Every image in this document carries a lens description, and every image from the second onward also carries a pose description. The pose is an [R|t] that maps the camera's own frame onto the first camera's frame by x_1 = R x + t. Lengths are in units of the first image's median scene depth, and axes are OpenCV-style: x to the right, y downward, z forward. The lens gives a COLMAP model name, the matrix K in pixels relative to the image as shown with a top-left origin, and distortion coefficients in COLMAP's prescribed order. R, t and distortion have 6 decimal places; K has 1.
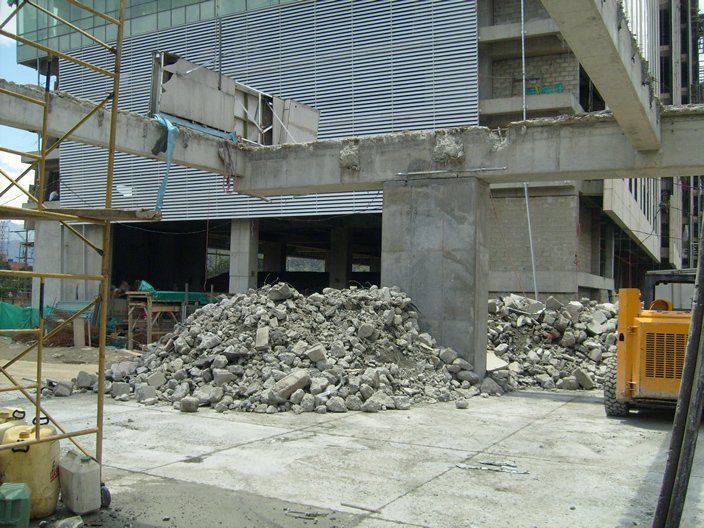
lens RADIAL K [[745.8, 0, 354.1], [0, 745.8, 264.0], [0, 0, 1]] dist [-0.096644, 0.000000]
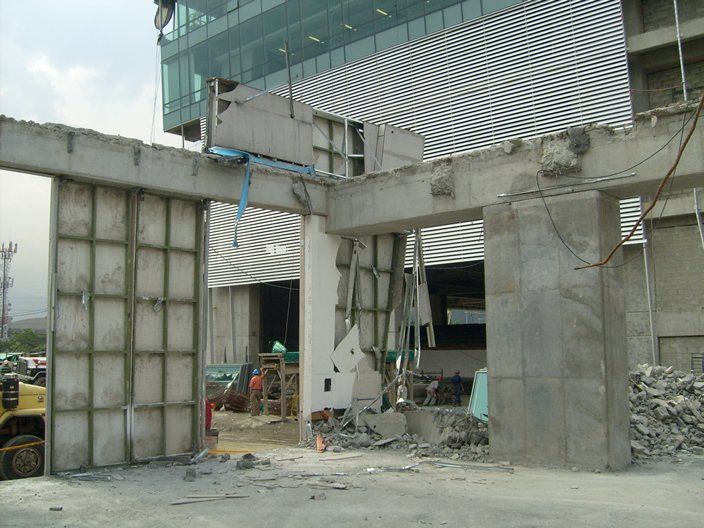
lens RADIAL K [[745.8, 0, 367.6], [0, 745.8, 274.5], [0, 0, 1]] dist [-0.096644, 0.000000]
pose [[0.973231, -0.059704, -0.221940, 0.093809], [0.046668, 0.996888, -0.063527, 0.007312], [0.225042, 0.051469, 0.972989, 0.203021]]
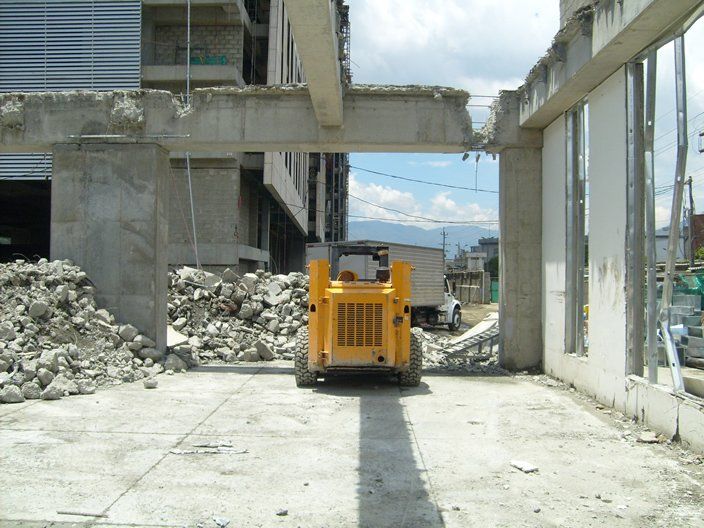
lens RADIAL K [[745.8, 0, 349.0], [0, 745.8, 261.1], [0, 0, 1]] dist [-0.096644, 0.000000]
pose [[0.895565, -0.008678, 0.444846, -0.036138], [-0.006132, 0.999474, 0.031841, 0.001129], [-0.444888, -0.031244, 0.895041, 0.040265]]
